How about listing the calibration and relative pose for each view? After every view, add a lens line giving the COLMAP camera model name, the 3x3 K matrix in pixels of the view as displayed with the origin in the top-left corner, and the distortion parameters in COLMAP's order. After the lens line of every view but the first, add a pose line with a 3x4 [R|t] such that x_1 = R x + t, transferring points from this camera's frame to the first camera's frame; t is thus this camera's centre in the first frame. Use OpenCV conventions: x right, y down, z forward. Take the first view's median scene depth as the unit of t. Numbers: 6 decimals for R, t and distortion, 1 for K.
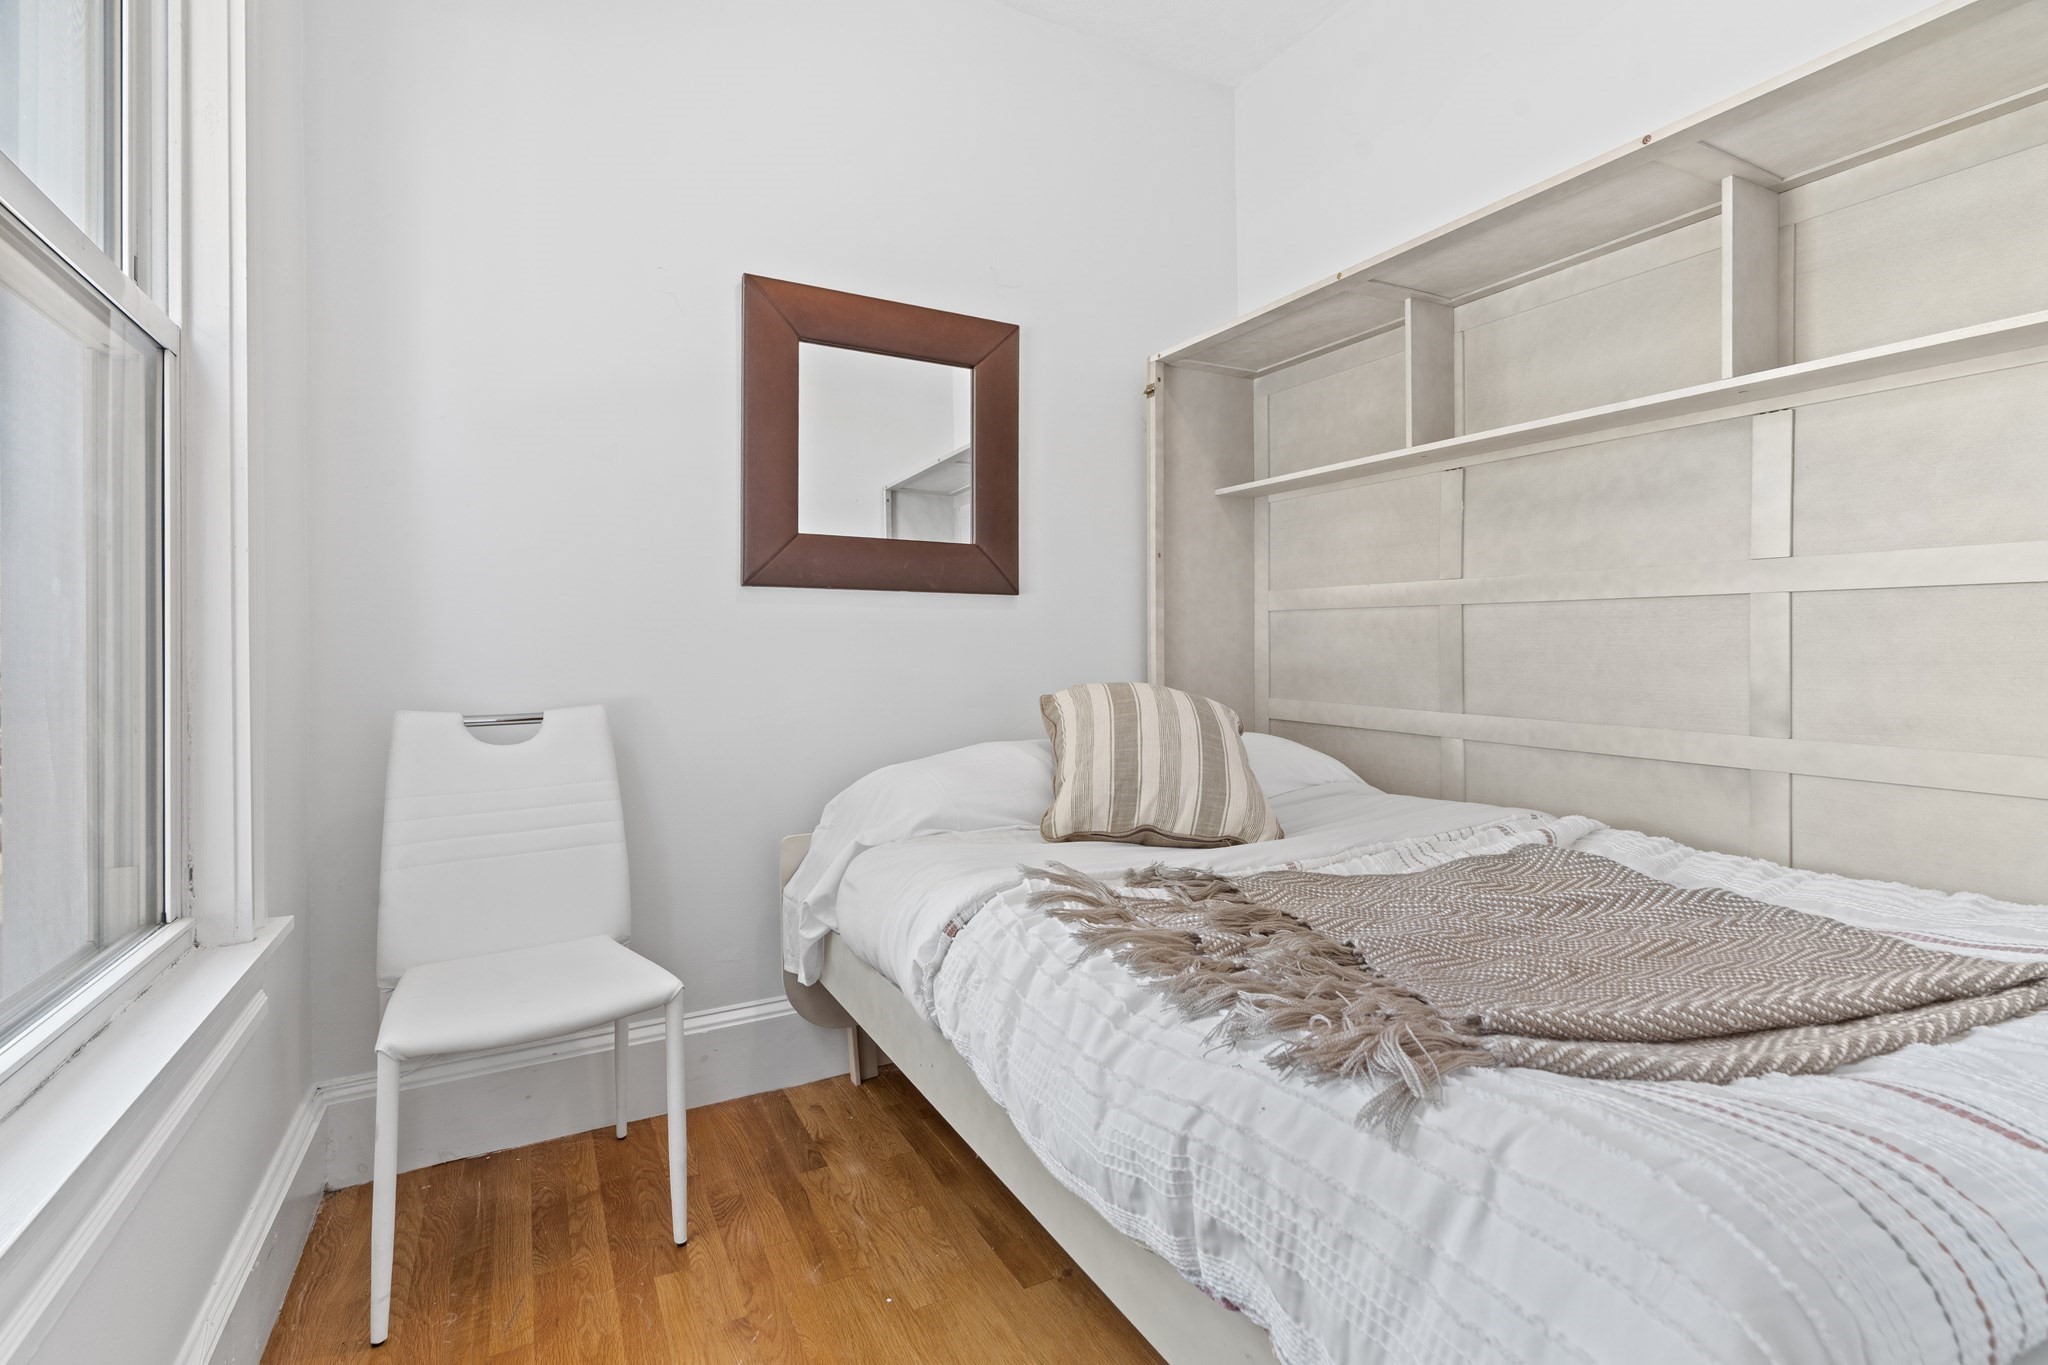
lens RADIAL K [[938.8, 0, 1023.9], [0, 938.8, 648.6], [0, 0, 1]] dist [-0.012224, 0.006487]
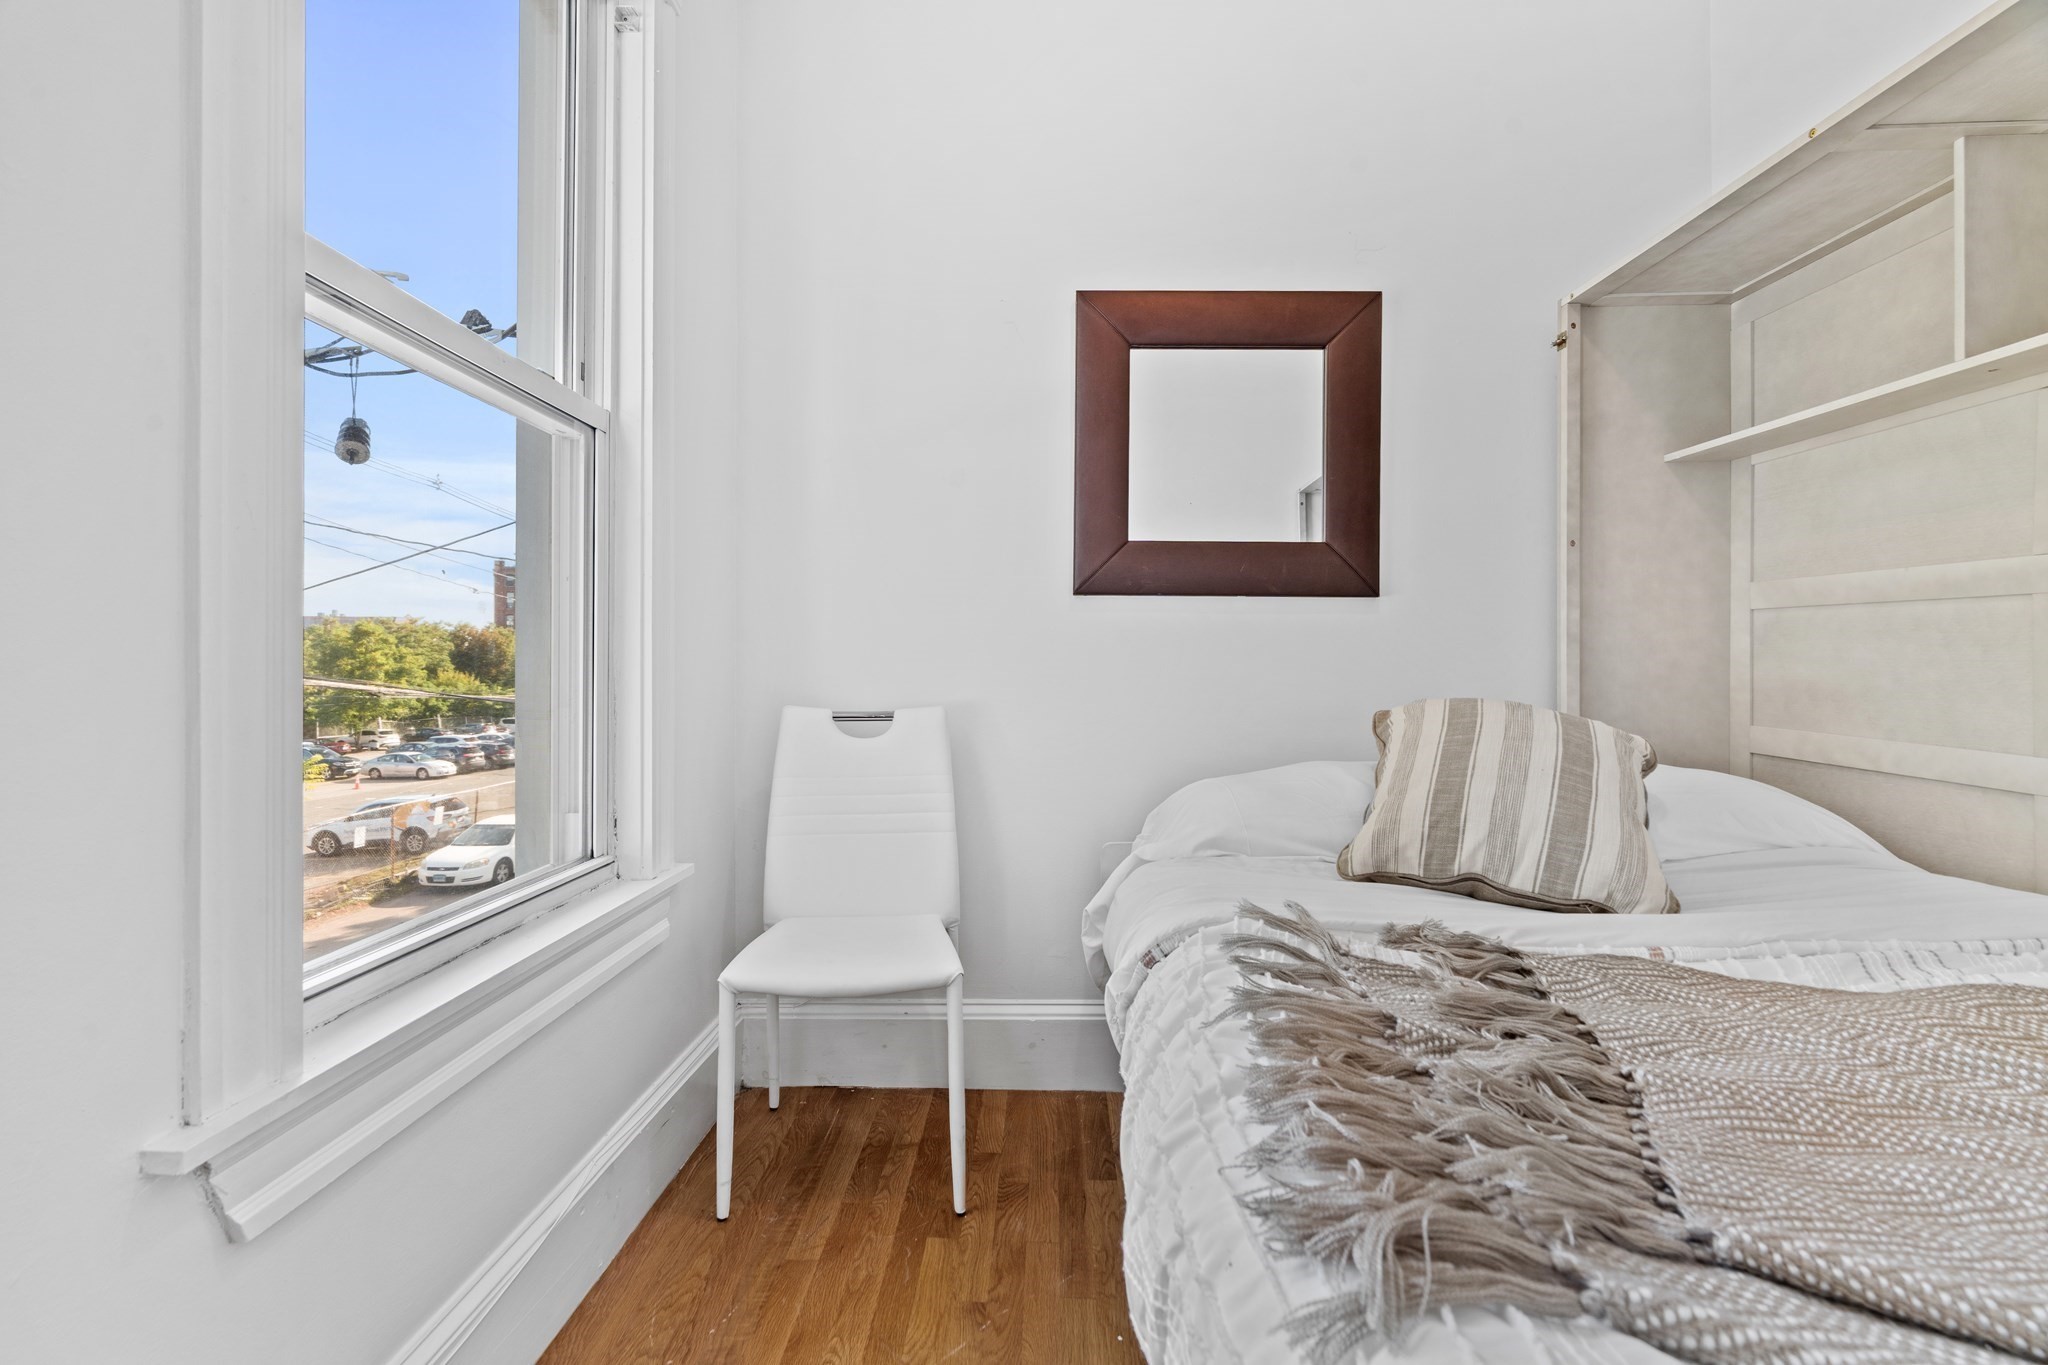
lens RADIAL K [[924.2, 0, 1022.3], [0, 924.2, 660.4], [0, 0, 1]] dist [-0.009926, 0.004627]
pose [[0.867059, 0.006442, -0.498164, 0.190374], [-0.005733, 0.999979, 0.002953, 0.002913], [0.498172, 0.000295, 0.867078, 0.111426]]
